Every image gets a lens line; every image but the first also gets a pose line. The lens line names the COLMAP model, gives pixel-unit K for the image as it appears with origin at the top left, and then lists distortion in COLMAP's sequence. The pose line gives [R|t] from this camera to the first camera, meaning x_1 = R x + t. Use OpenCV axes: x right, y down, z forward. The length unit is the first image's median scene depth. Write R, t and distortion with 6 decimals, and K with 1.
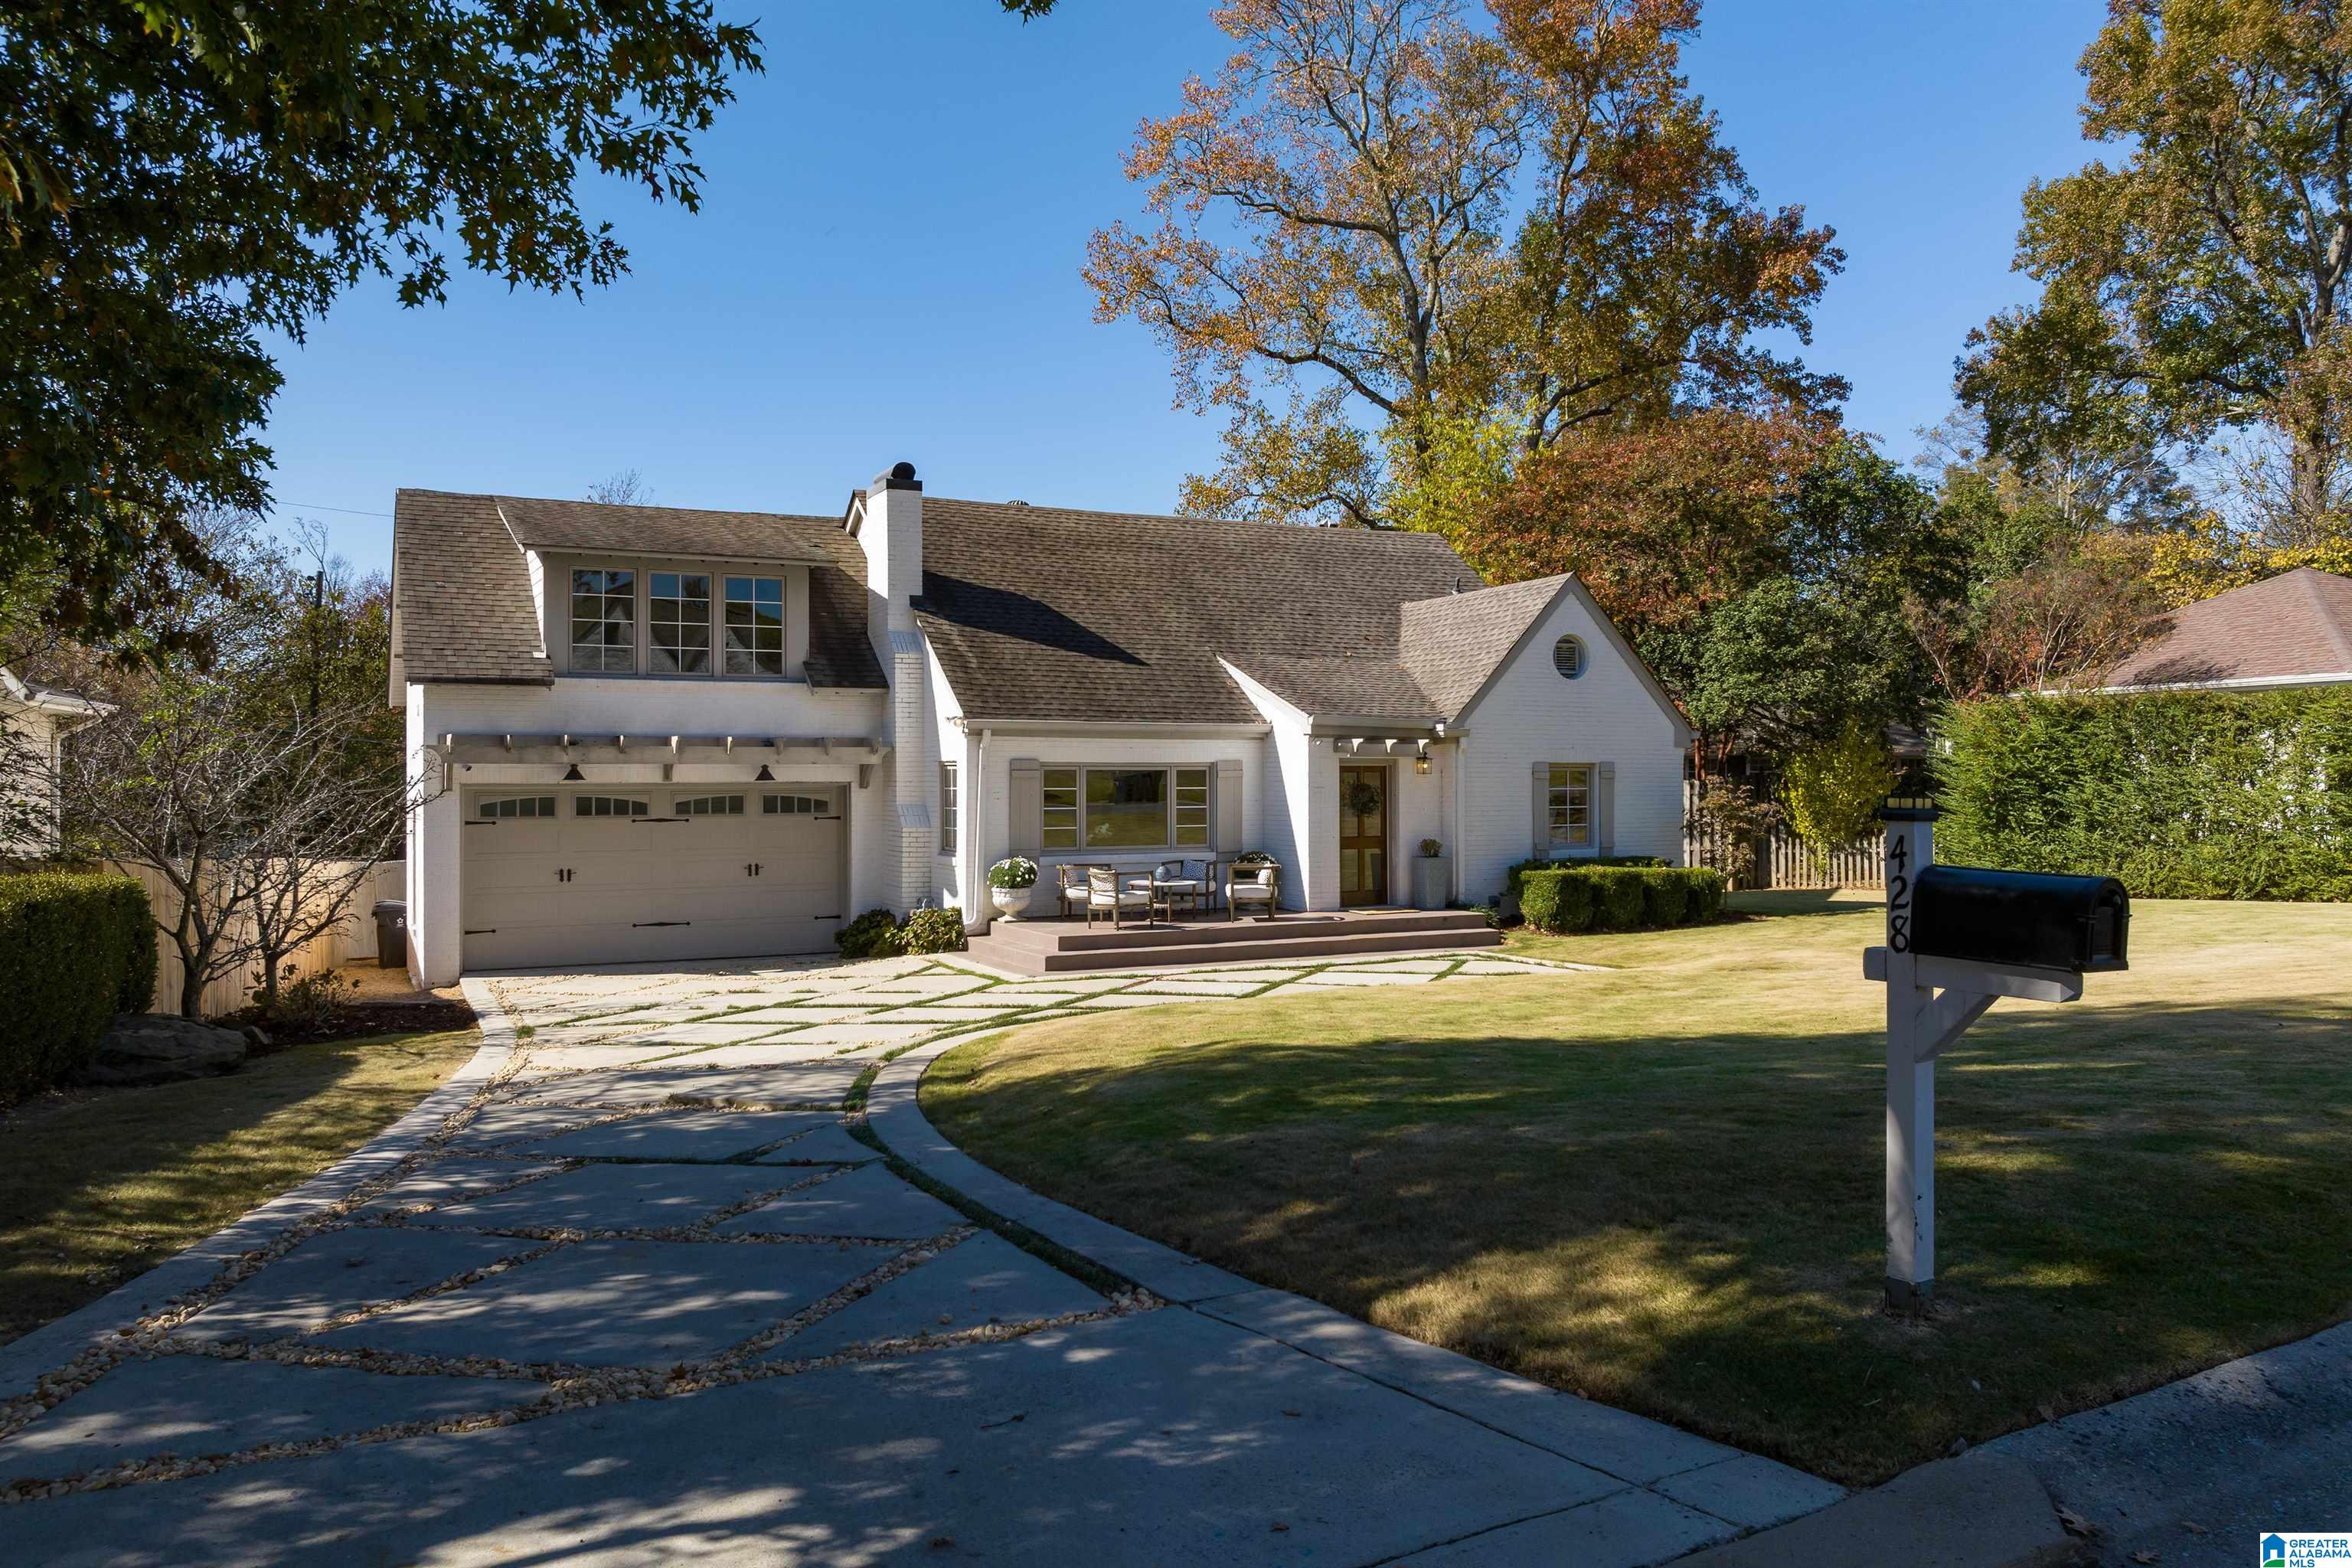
lens RADIAL K [[1678.5, 0, 1197.4], [0, 1678.5, 773.5], [0, 0, 1]] dist [-0.038116, 0.002298]
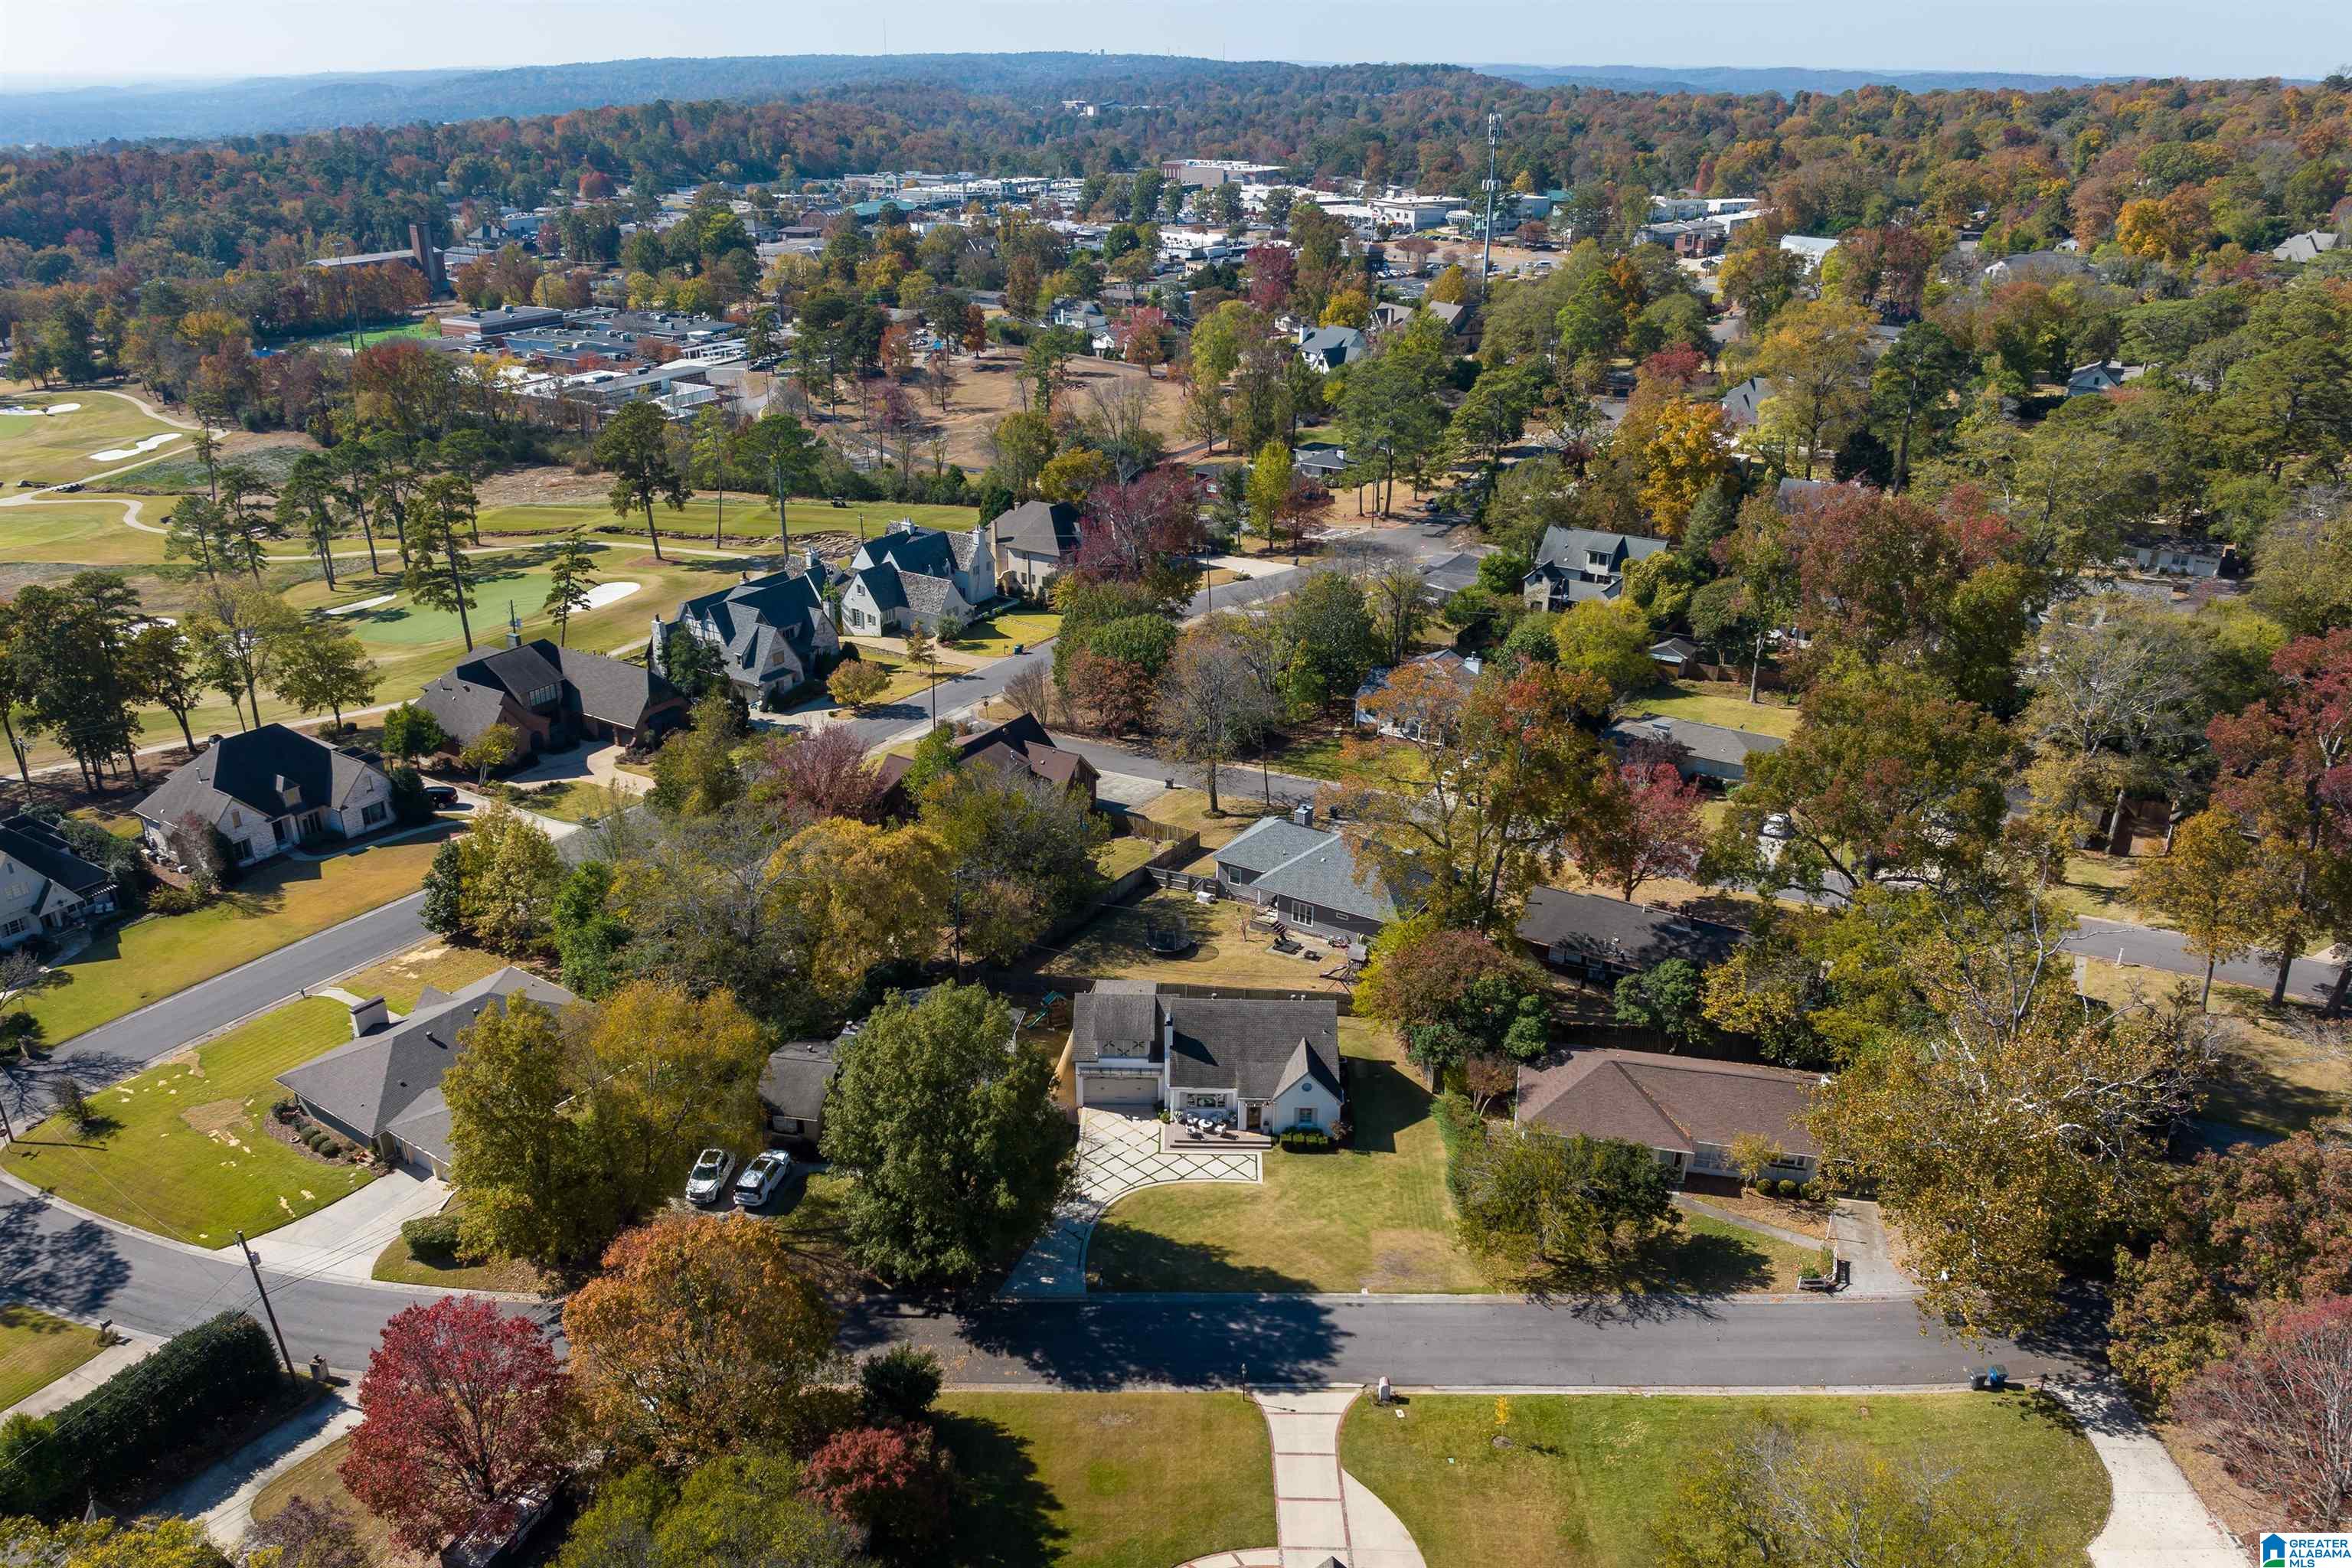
lens RADIAL K [[1678.5, 0, 1167.3], [0, 1678.5, 785.1], [0, 0, 1]] dist [-0.038116, 0.002298]
pose [[0.879228, 0.194047, -0.435090, 1.772285], [-0.013920, 0.923360, 0.383682, -2.654117], [0.476197, -0.331288, 0.814546, -2.671986]]
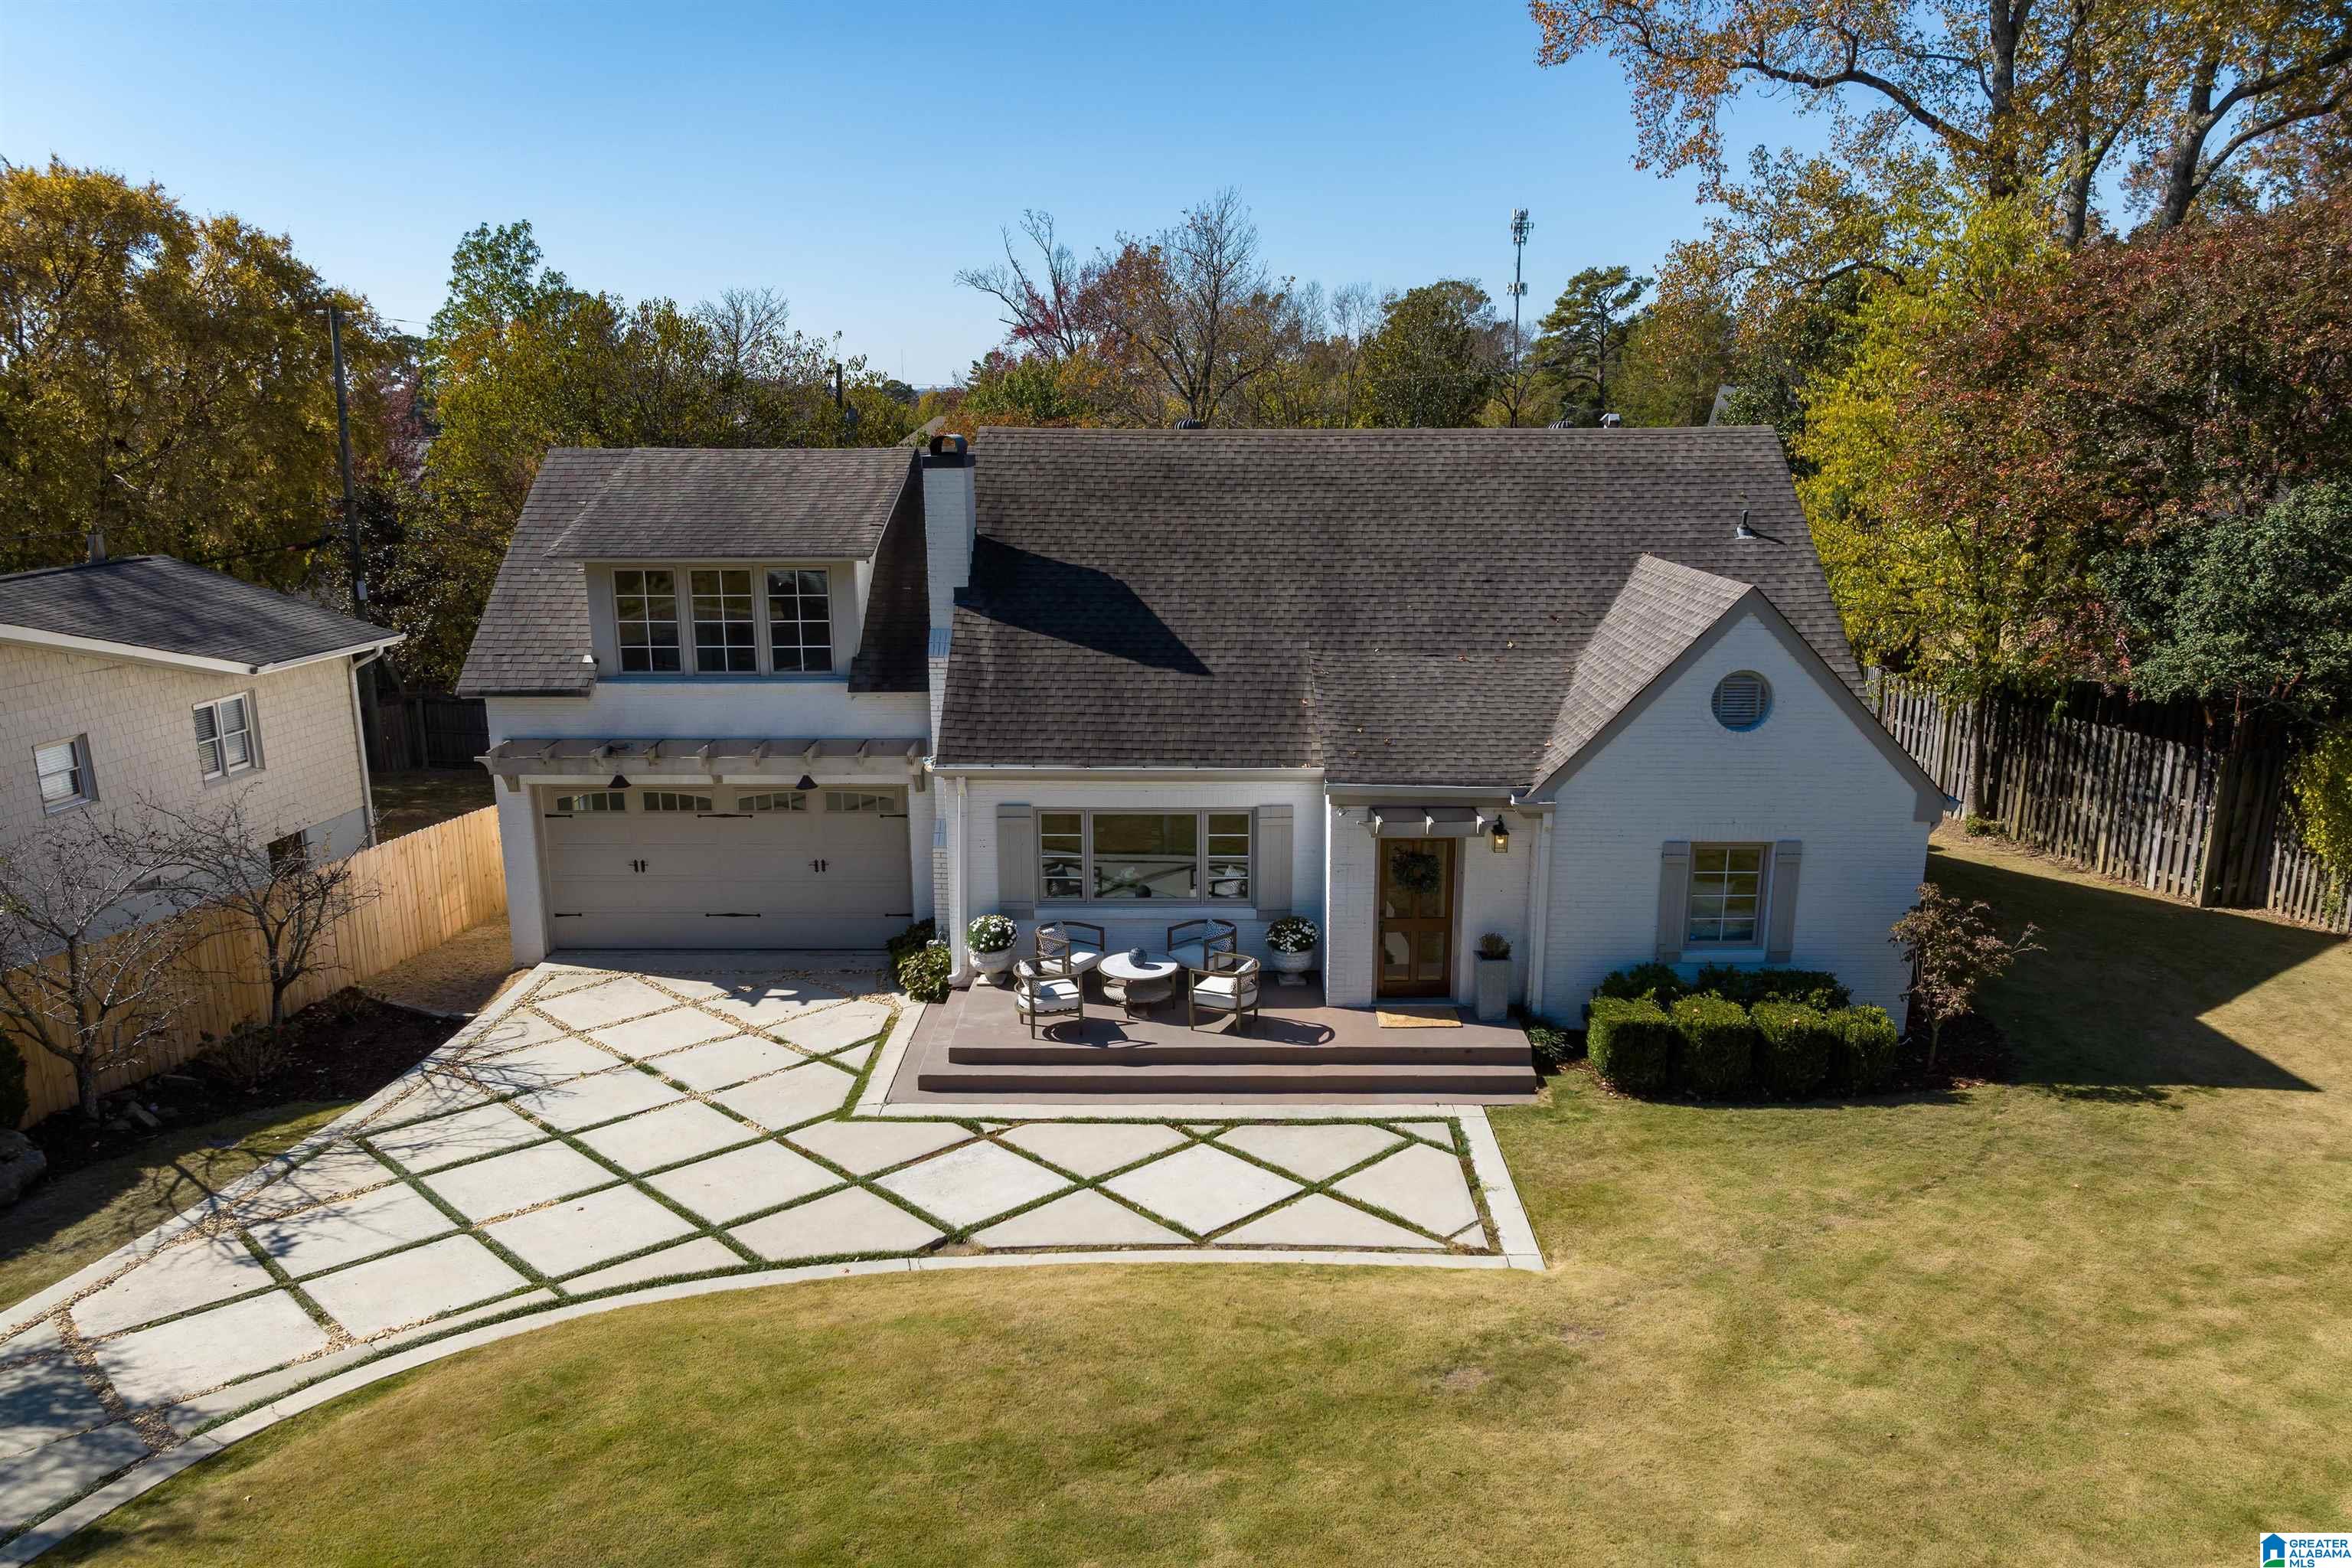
lens RADIAL K [[1678.5, 0, 1181.5], [0, 1678.5, 827.8], [0, 0, 1]] dist [-0.038116, 0.002298]
pose [[0.882828, 0.118832, -0.454416, 0.365652], [-0.000363, 0.967639, 0.252338, -0.212041], [0.469697, -0.222606, 0.854302, 0.264629]]
